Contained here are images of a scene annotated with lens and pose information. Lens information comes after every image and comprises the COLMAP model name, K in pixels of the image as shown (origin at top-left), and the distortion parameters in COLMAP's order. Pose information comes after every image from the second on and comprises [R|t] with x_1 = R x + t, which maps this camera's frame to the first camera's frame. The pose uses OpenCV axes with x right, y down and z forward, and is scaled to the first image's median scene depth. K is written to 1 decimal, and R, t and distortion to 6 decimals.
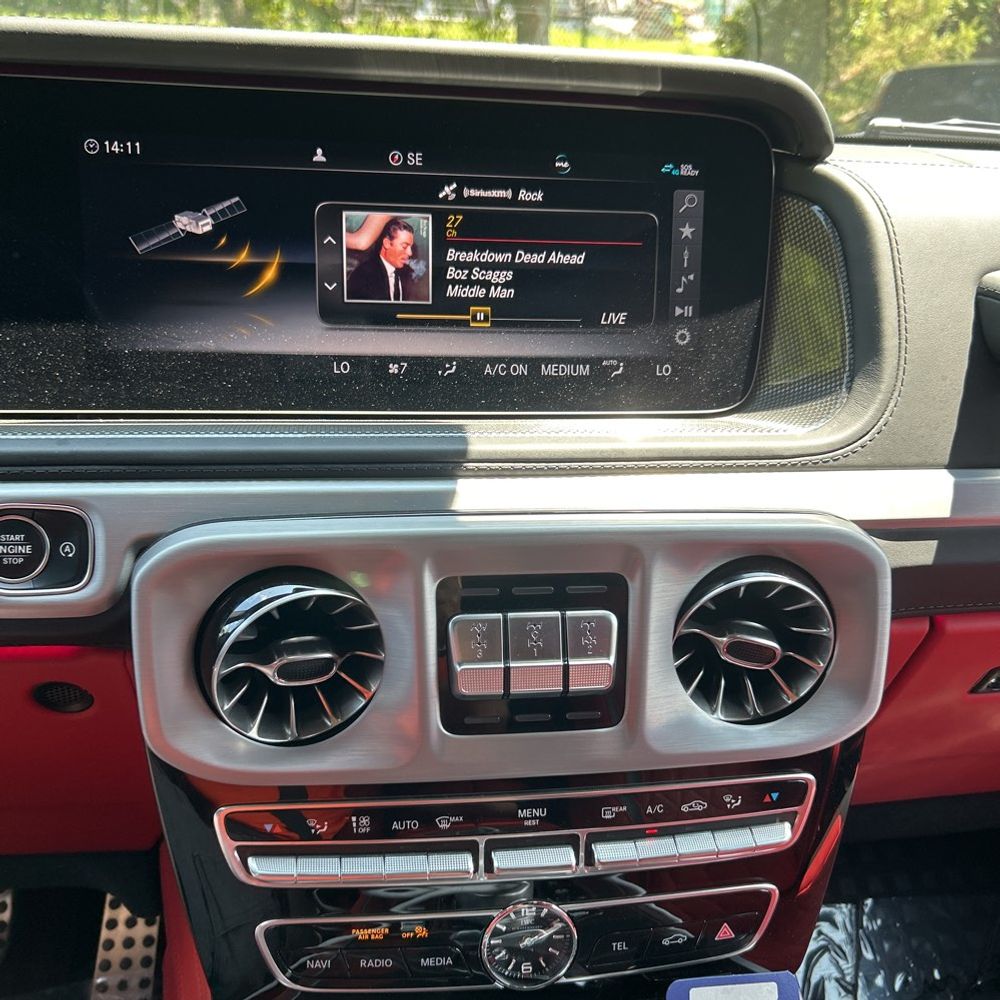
lens RADIAL K [[1026.0, 0, 502.7], [0, 1026.0, 502.7], [0, 0, 1]] dist [0.017654, 0.000000]
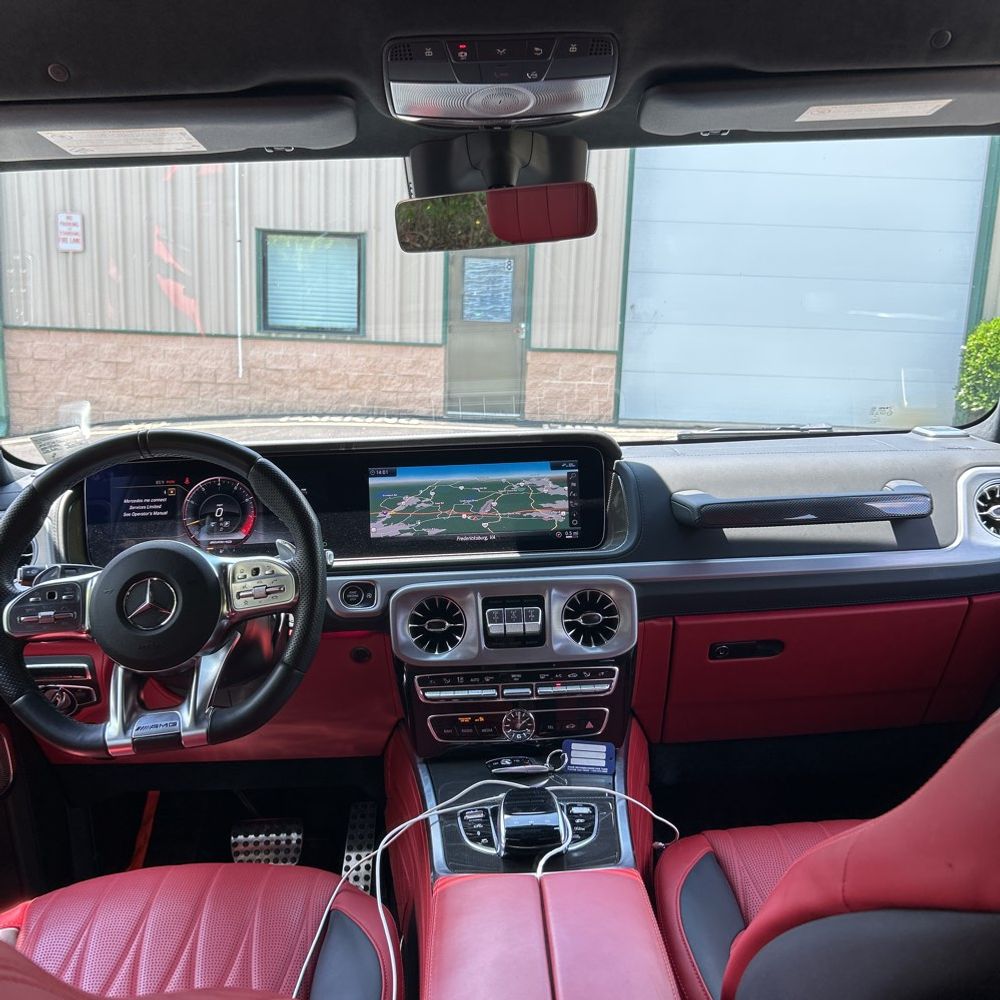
lens RADIAL K [[1026.0, 0, 499.4], [0, 1026.0, 503.8], [0, 0, 1]] dist [0.017654, 0.000000]
pose [[0.988139, -0.062177, -0.140408, 0.437955], [0.029008, 0.973477, -0.226937, 0.495258], [0.150794, 0.220173, 0.963735, -2.046103]]
